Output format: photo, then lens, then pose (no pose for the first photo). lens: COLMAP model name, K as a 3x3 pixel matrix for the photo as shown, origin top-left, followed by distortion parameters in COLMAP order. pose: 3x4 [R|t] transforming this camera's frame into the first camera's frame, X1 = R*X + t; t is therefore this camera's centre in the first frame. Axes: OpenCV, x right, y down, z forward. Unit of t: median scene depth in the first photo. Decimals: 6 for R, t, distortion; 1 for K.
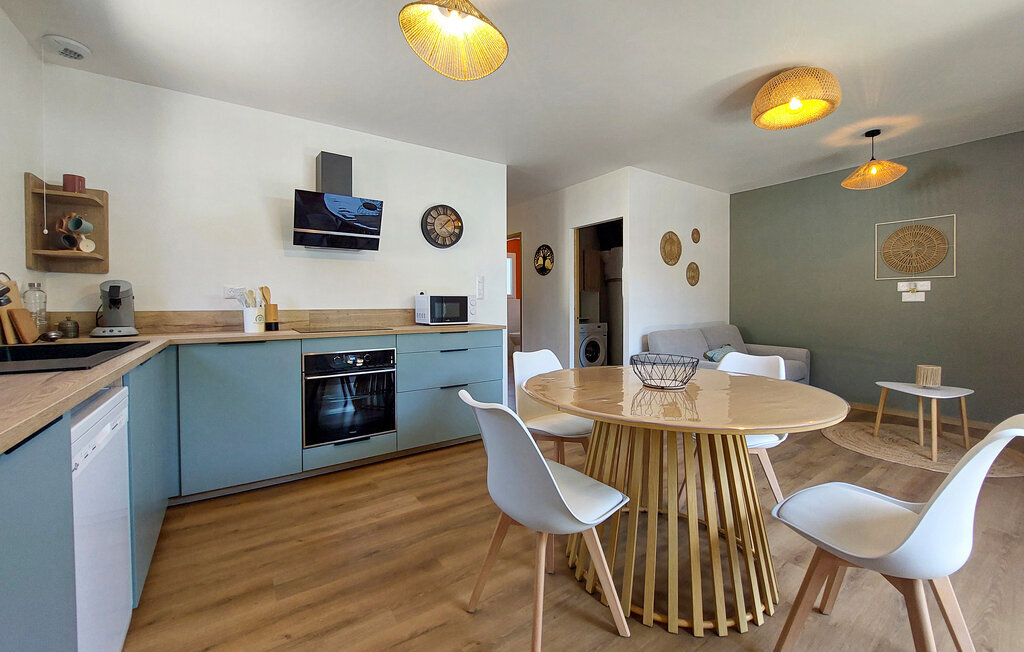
lens RADIAL K [[404.0, 0, 512.0], [0, 404.0, 326.0], [0, 0, 1]] dist [-0.000637, -0.000030]
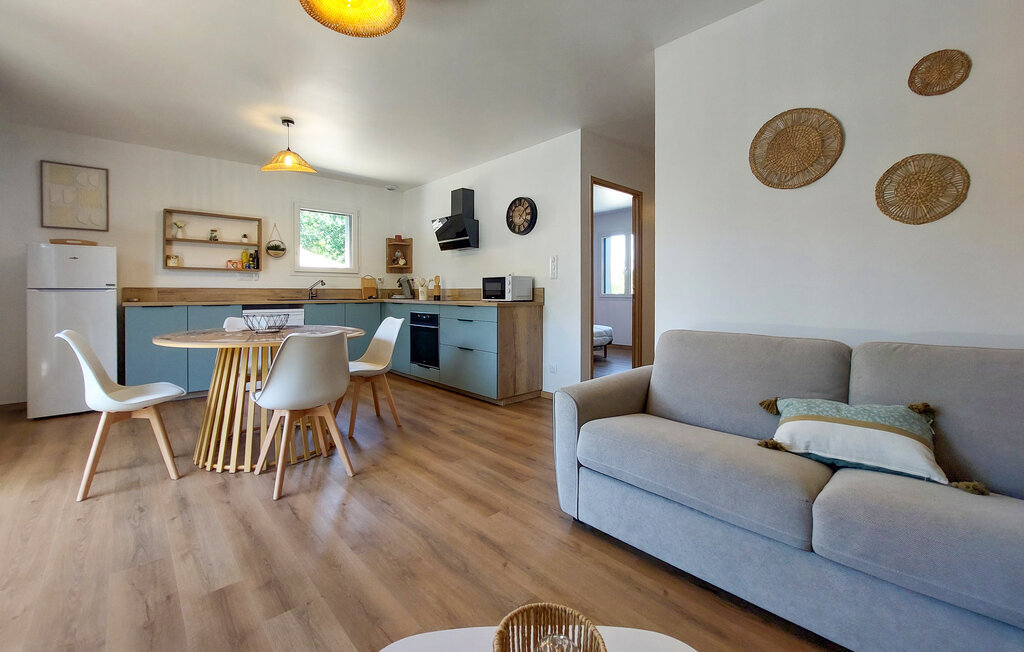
lens RADIAL K [[418.0, 0, 508.2], [0, 418.0, 312.3], [0, 0, 1]] dist [-0.017333, -0.000101]
pose [[0.142759, 0.049189, -0.988534, 1.042976], [-0.059625, 0.997378, 0.041019, -0.022603], [0.987960, 0.053086, 0.145318, 0.842525]]
